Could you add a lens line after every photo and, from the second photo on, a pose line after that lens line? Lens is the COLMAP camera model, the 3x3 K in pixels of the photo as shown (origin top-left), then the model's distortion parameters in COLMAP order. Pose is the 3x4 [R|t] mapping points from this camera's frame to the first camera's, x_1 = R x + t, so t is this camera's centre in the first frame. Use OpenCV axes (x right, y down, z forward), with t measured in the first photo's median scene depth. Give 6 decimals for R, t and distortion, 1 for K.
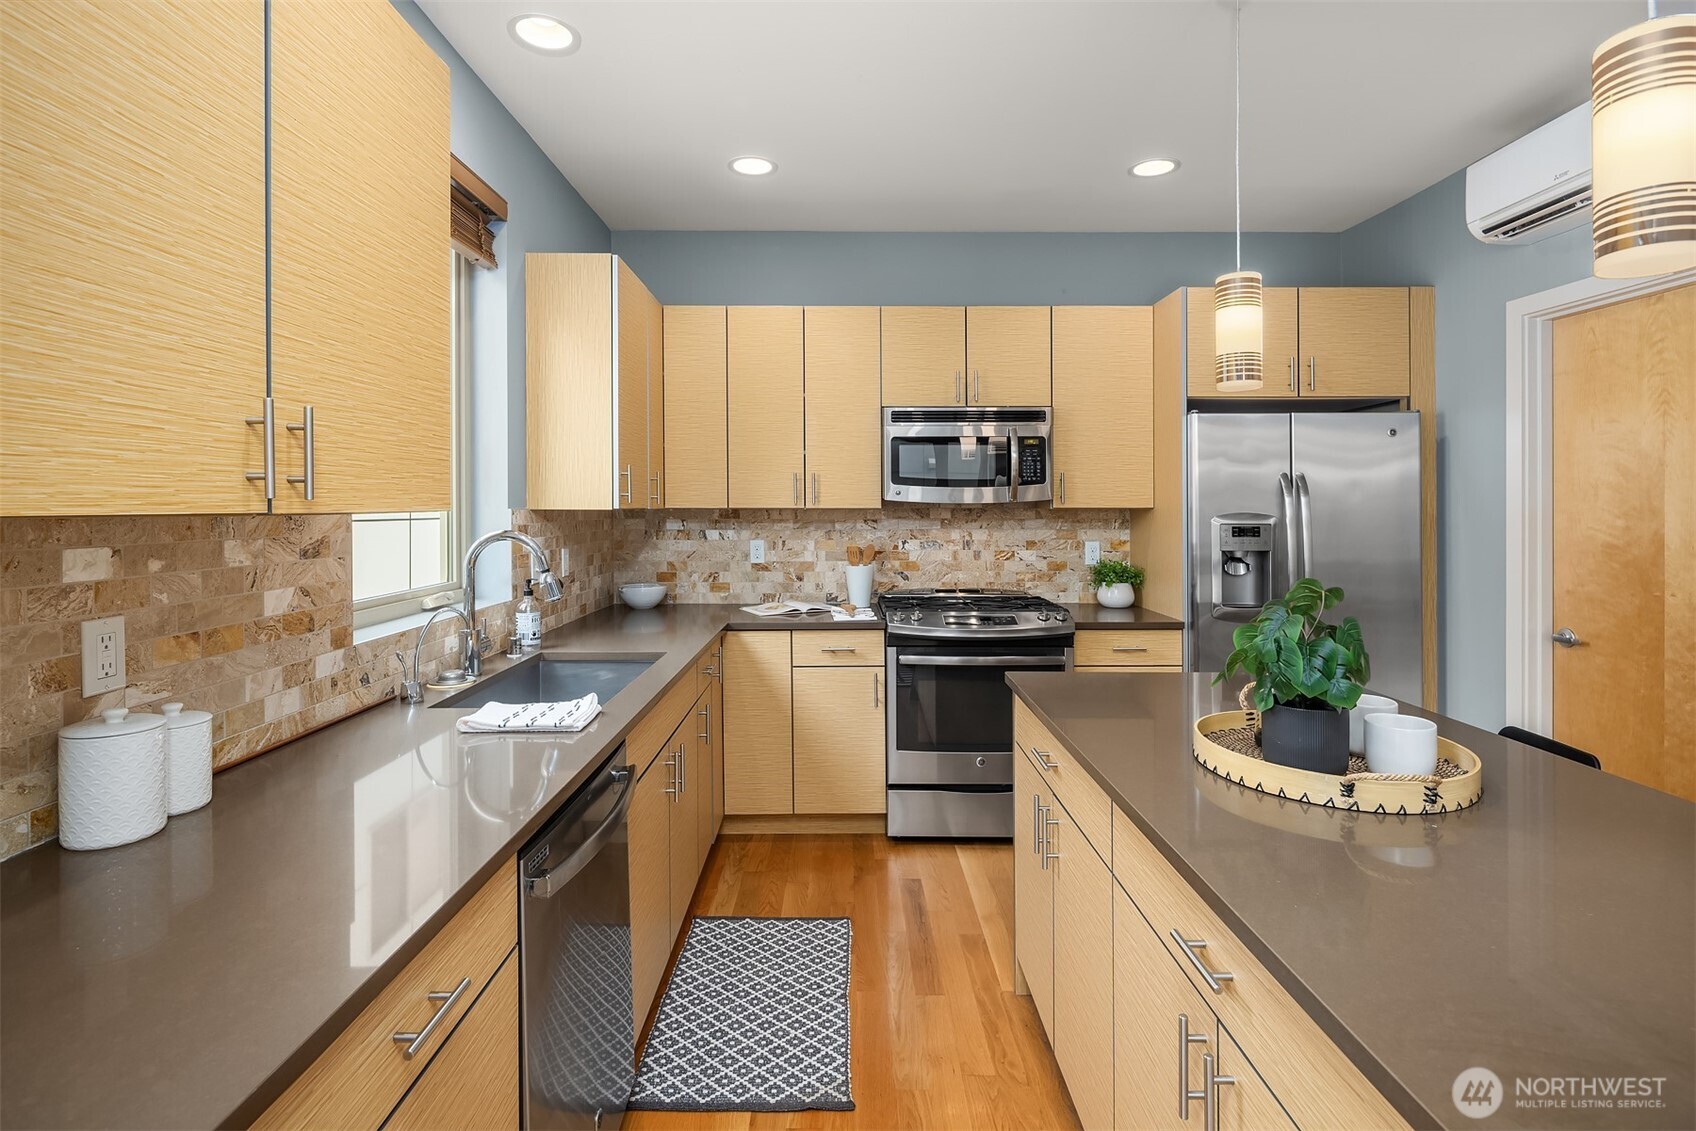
lens RADIAL K [[820.8, 0, 848.3], [0, 820.8, 493.7], [0, 0, 1]] dist [0.009264, -0.005063]
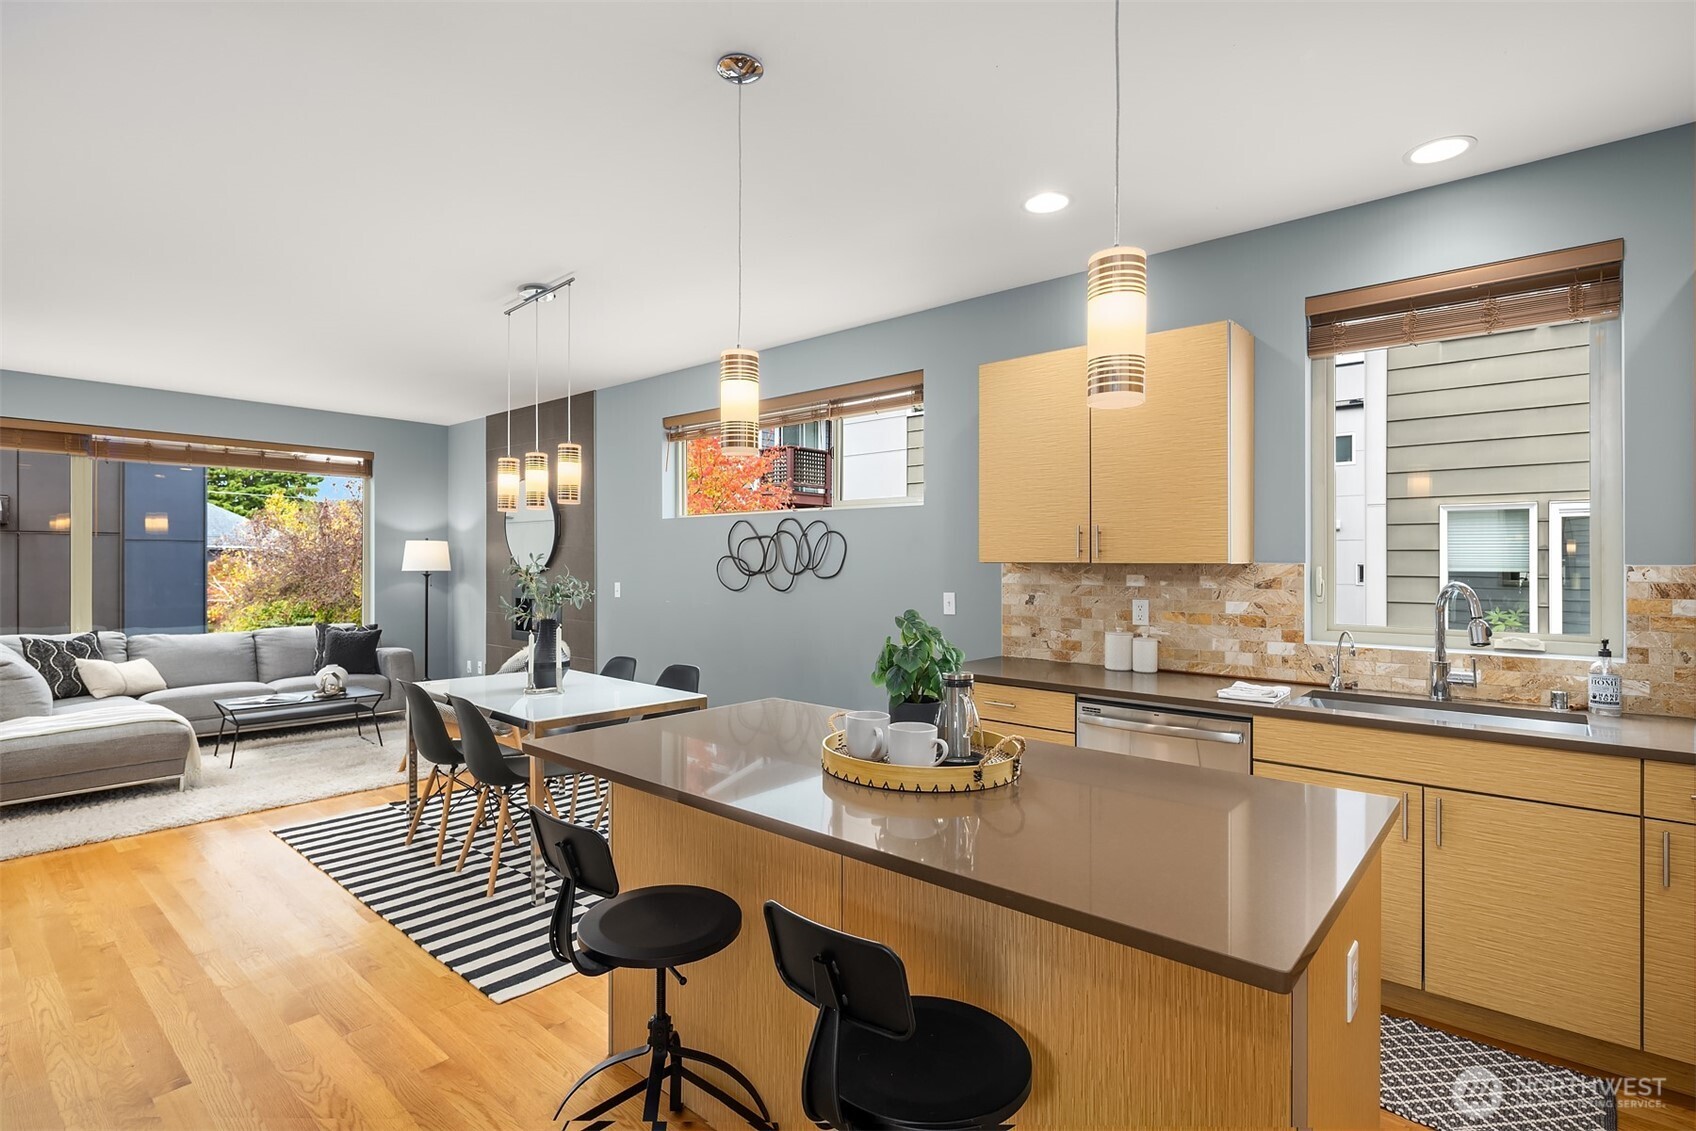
lens RADIAL K [[820.8, 0, 831.6], [0, 820.8, 560.3], [0, 0, 1]] dist [0.009264, -0.005063]
pose [[-0.656346, -0.004908, -0.754444, 0.736541], [0.006978, 0.999897, -0.012575, 0.015734], [0.754428, -0.013518, -0.656244, 0.774033]]
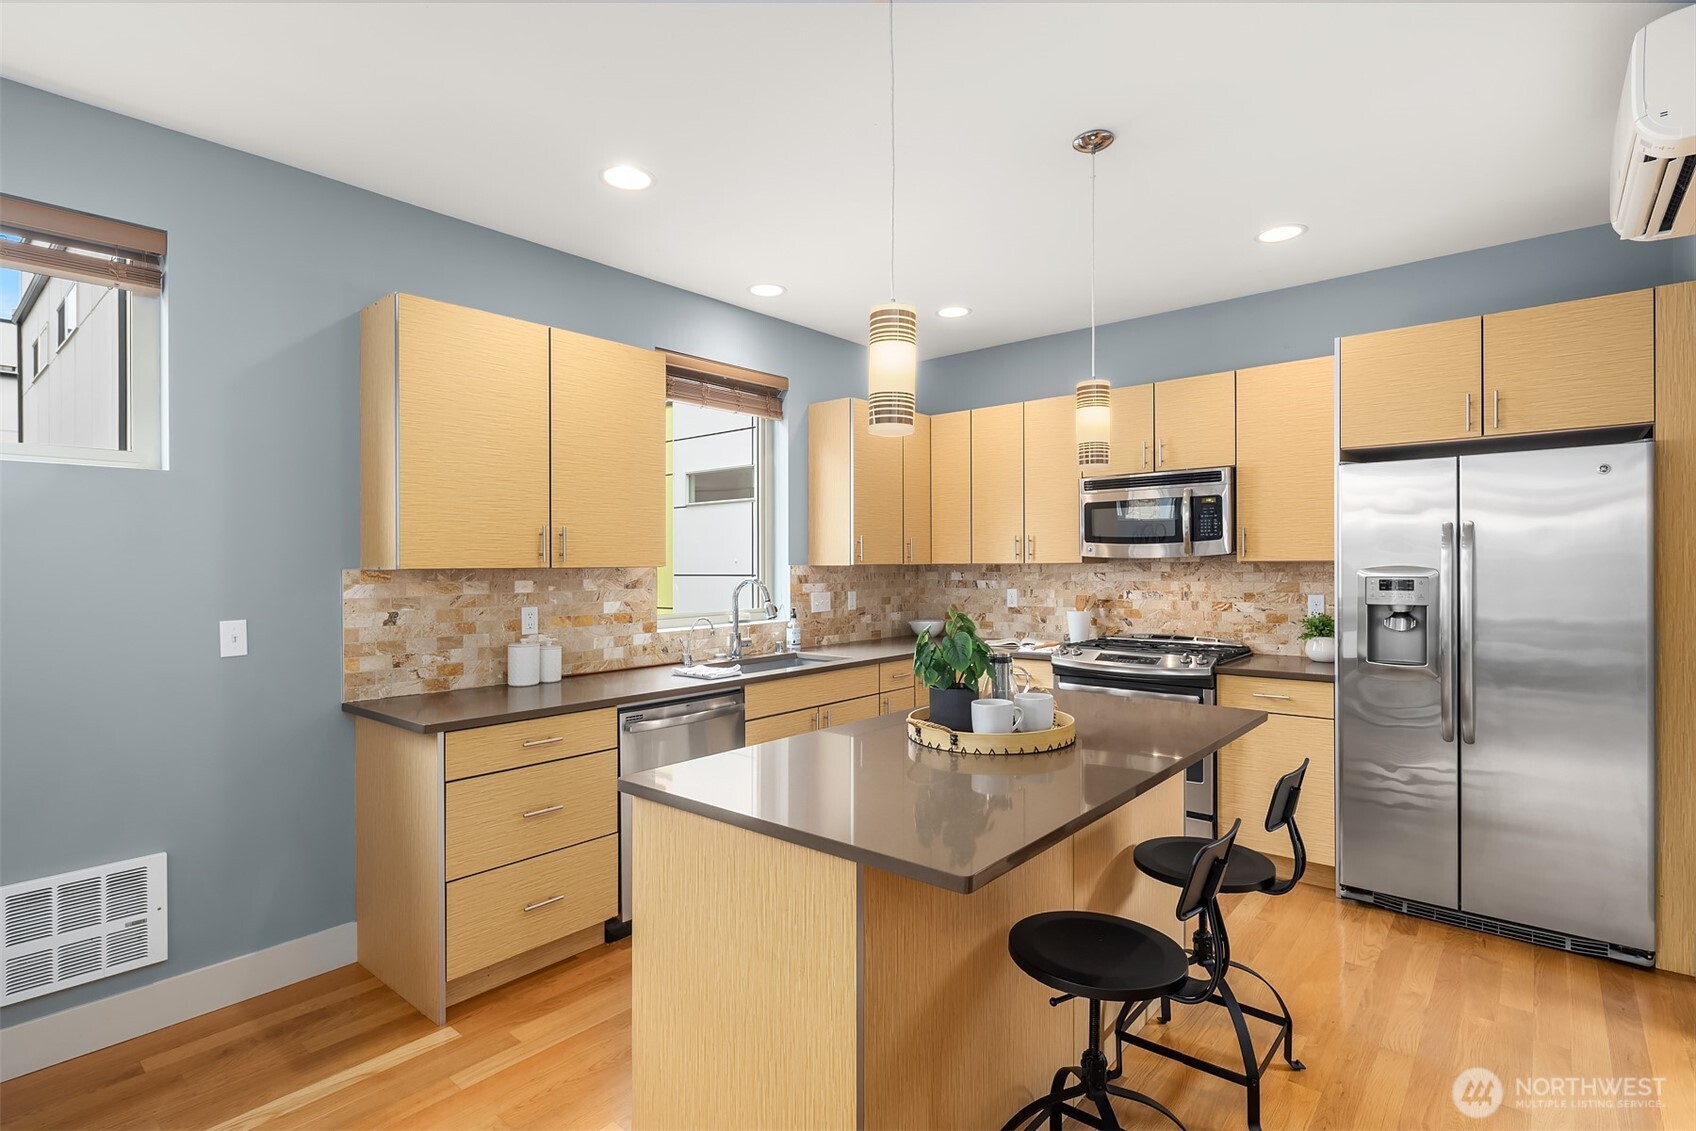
lens RADIAL K [[820.8, 0, 854.9], [0, 820.8, 569.3], [0, 0, 1]] dist [0.009264, -0.005063]
pose [[0.767485, -0.000923, -0.641066, 0.610841], [0.017238, 0.999667, 0.019198, -0.001815], [0.640835, -0.025785, 0.767246, -0.140695]]
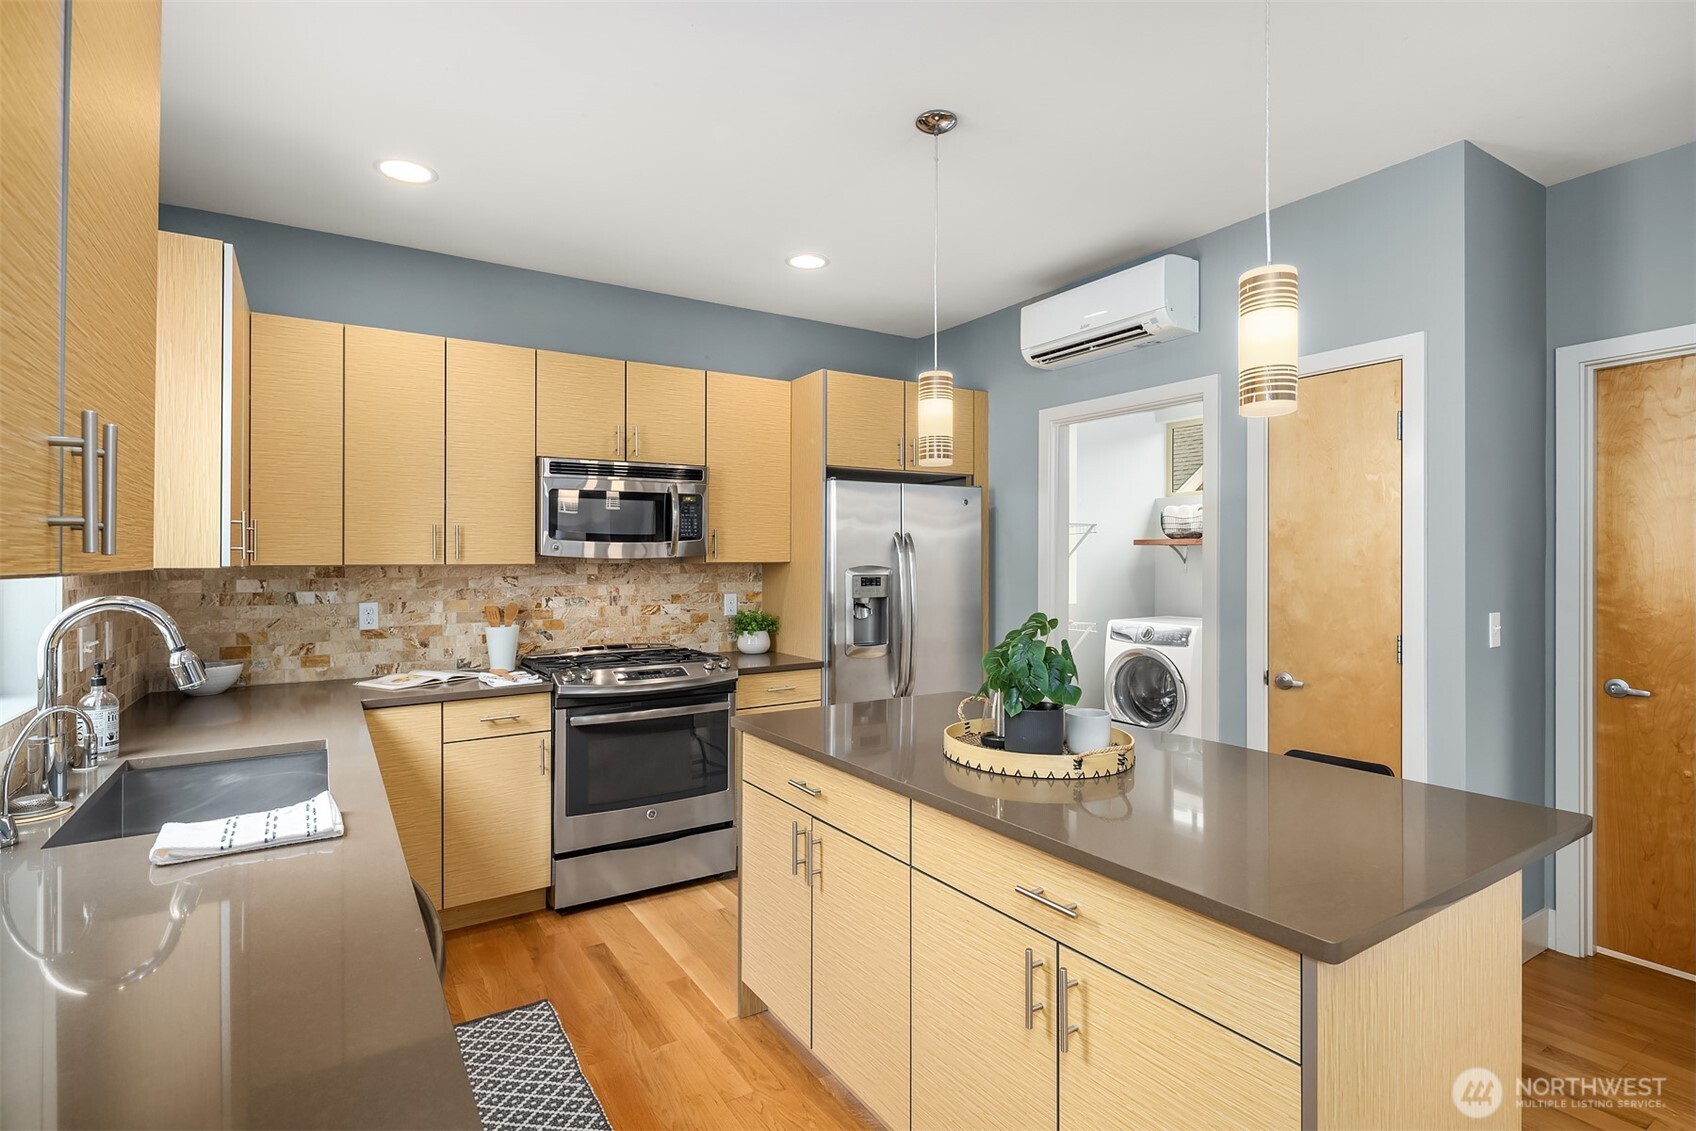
lens RADIAL K [[820.8, 0, 847.3], [0, 820.8, 545.3], [0, 0, 1]] dist [0.009264, -0.005063]
pose [[0.844461, 0.005798, 0.535585, -0.178650], [-0.003325, 0.999979, -0.005582, 0.000519], [-0.535606, 0.002933, 0.844463, 0.016511]]
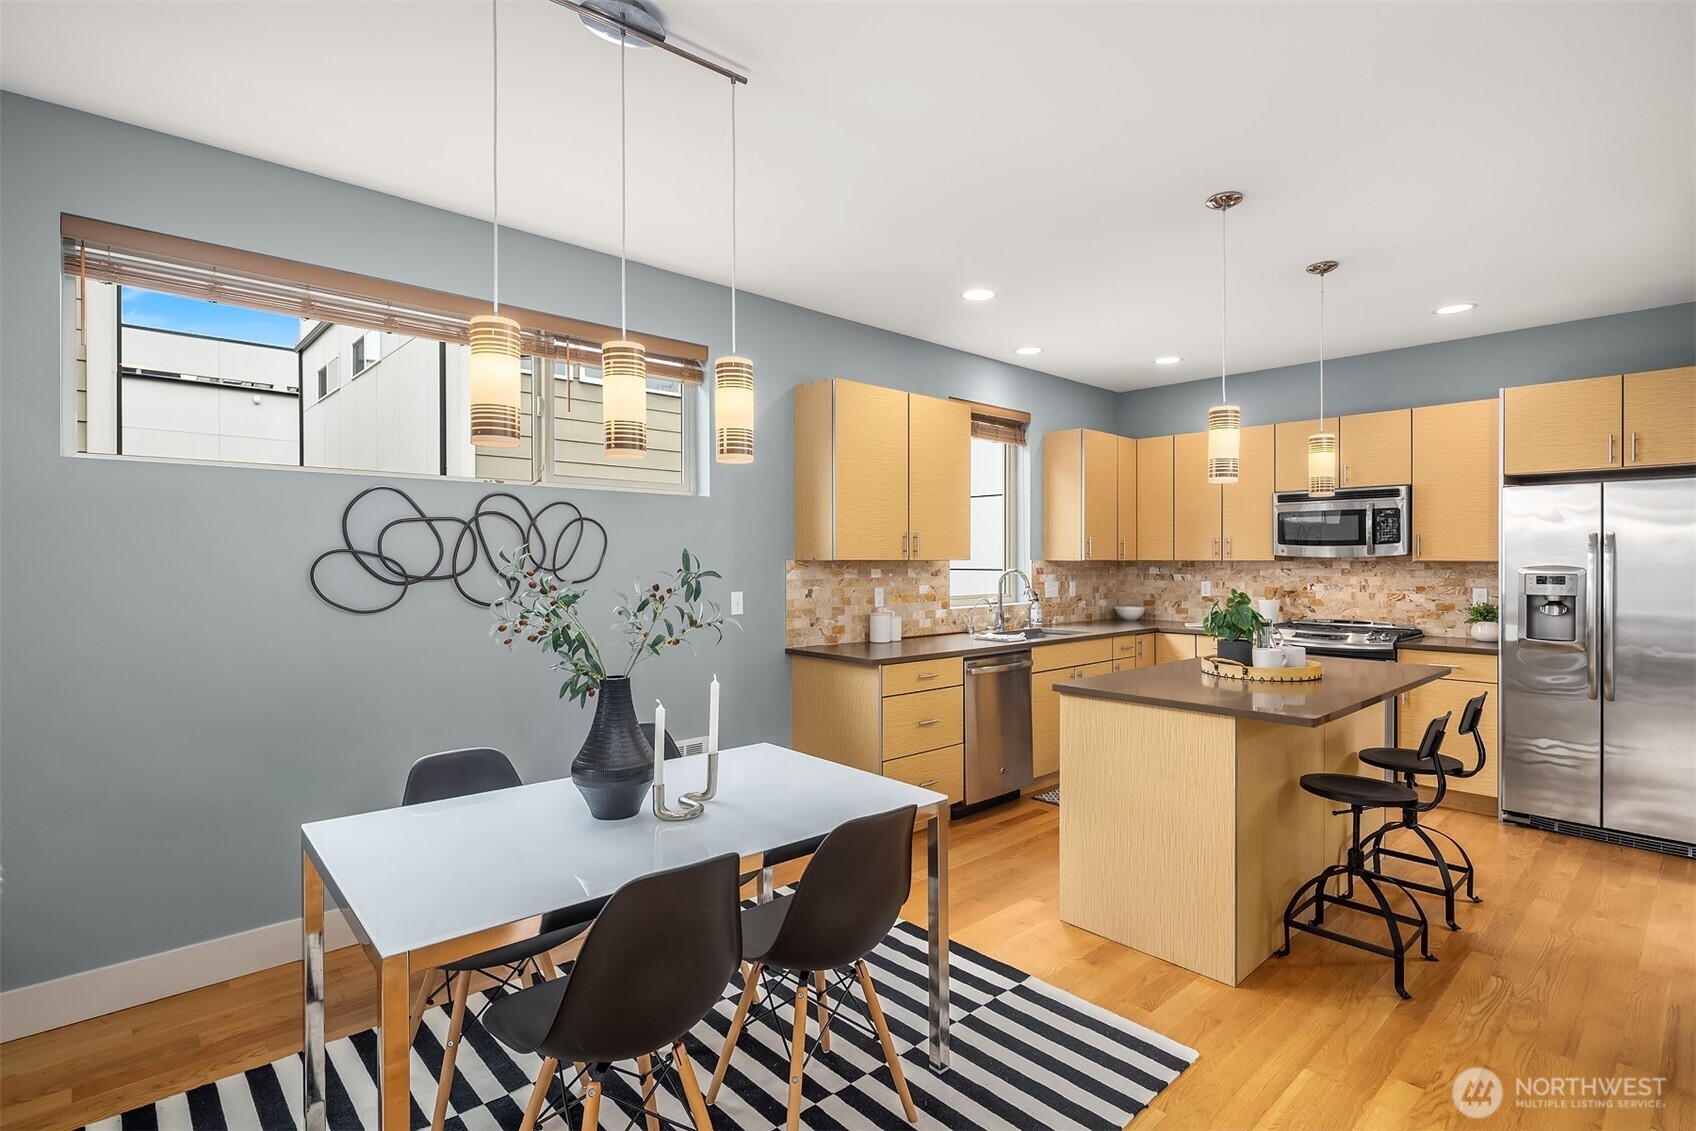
lens RADIAL K [[820.8, 0, 859.6], [0, 820.8, 557.9], [0, 0, 1]] dist [0.009264, -0.005063]
pose [[0.688755, 0.001361, -0.724993, 0.664476], [0.008453, 0.999915, 0.009908, -0.009145], [0.724945, -0.012953, 0.688685, -0.624319]]
